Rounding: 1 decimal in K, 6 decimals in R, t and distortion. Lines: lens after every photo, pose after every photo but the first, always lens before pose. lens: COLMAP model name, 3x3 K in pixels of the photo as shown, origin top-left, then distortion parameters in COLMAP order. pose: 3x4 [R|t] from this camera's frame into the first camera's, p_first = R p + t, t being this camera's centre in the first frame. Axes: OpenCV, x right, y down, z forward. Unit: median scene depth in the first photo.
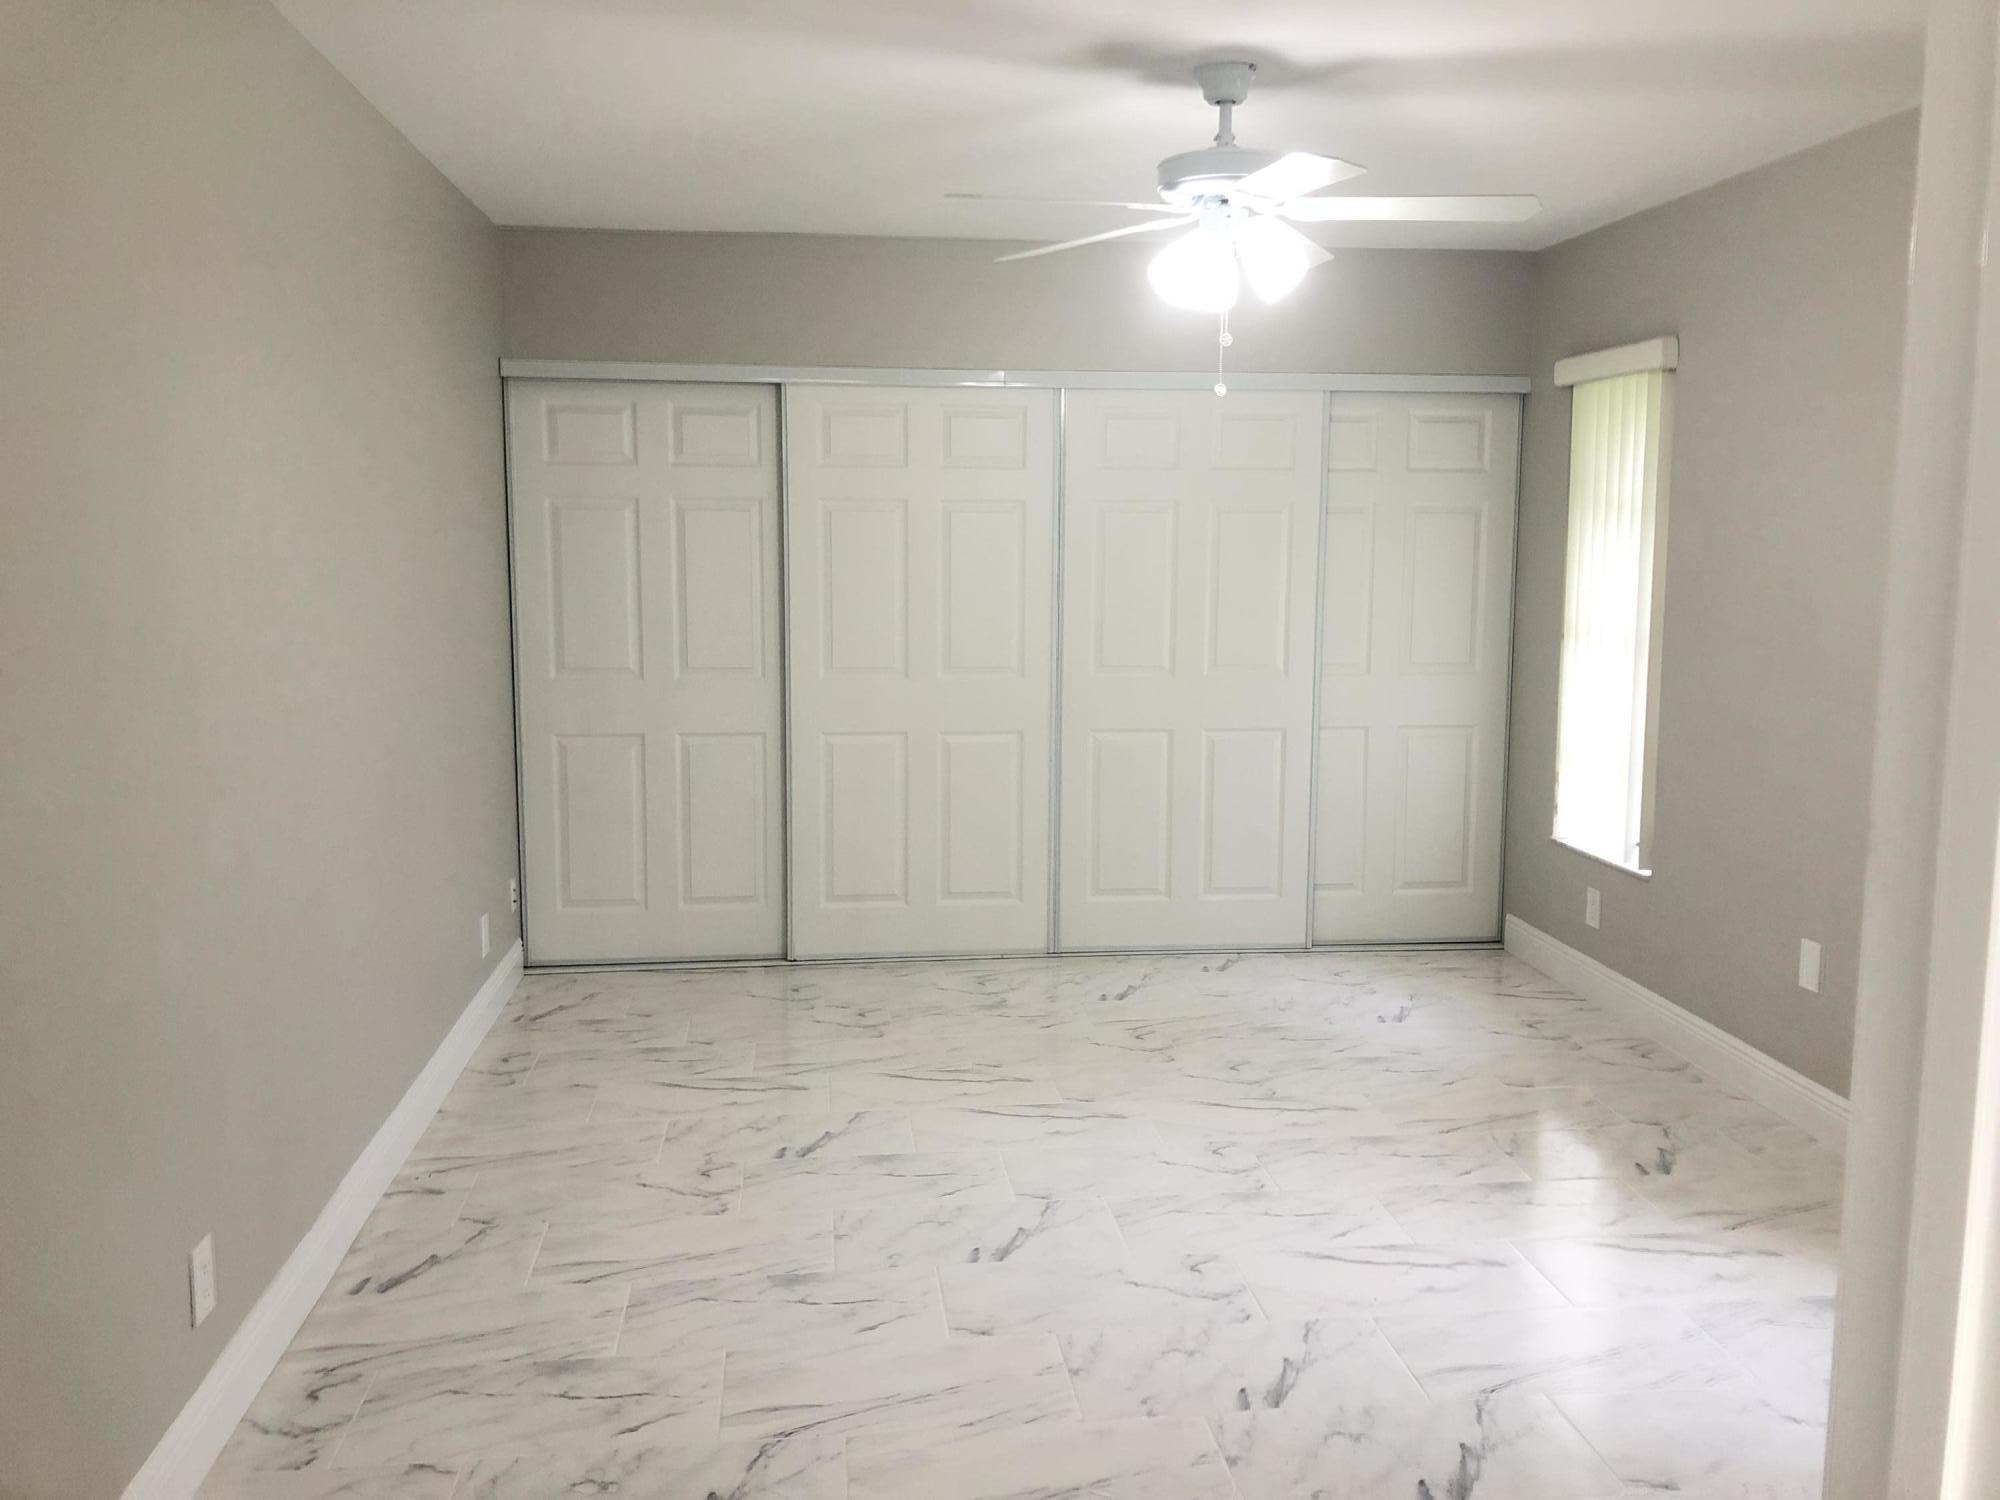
lens RADIAL K [[1641.8, 0, 1011.7], [0, 1641.8, 743.6], [0, 0, 1]] dist [0.029598, -0.039189]
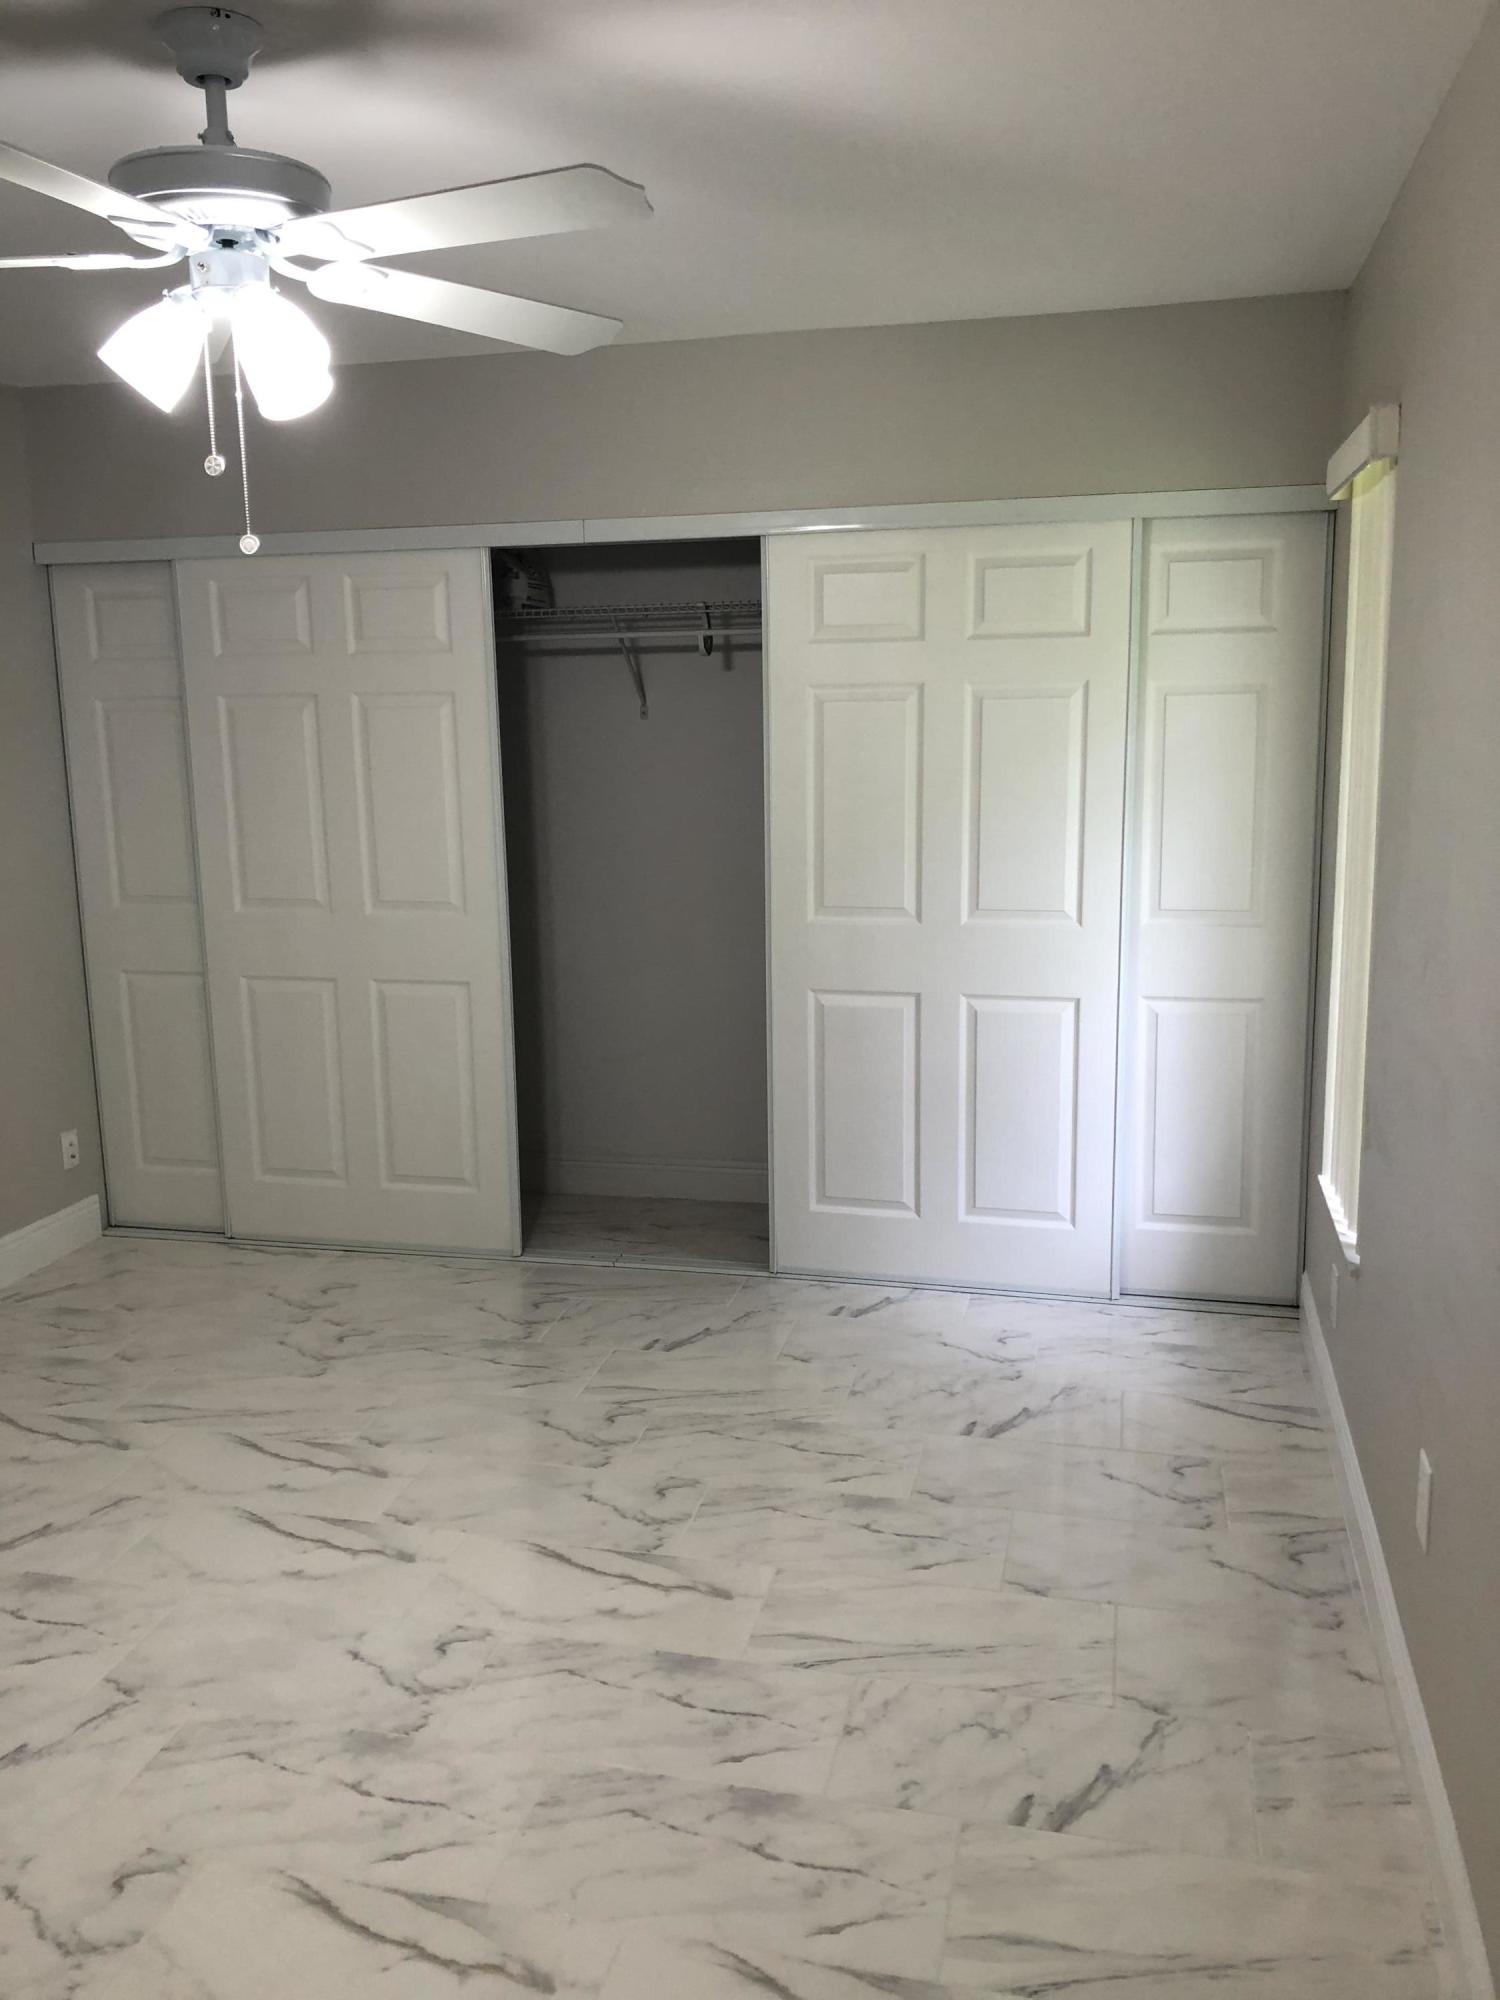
lens RADIAL K [[1641.8, 0, 743.6], [0, 1641.8, 989.8], [0, 0, 1]] dist [0.029598, -0.039189]
pose [[0.934304, 0.040389, -0.354181, 0.393164], [-0.022562, 0.998269, 0.054323, -0.058068], [0.355762, -0.042763, 0.933598, 0.331861]]
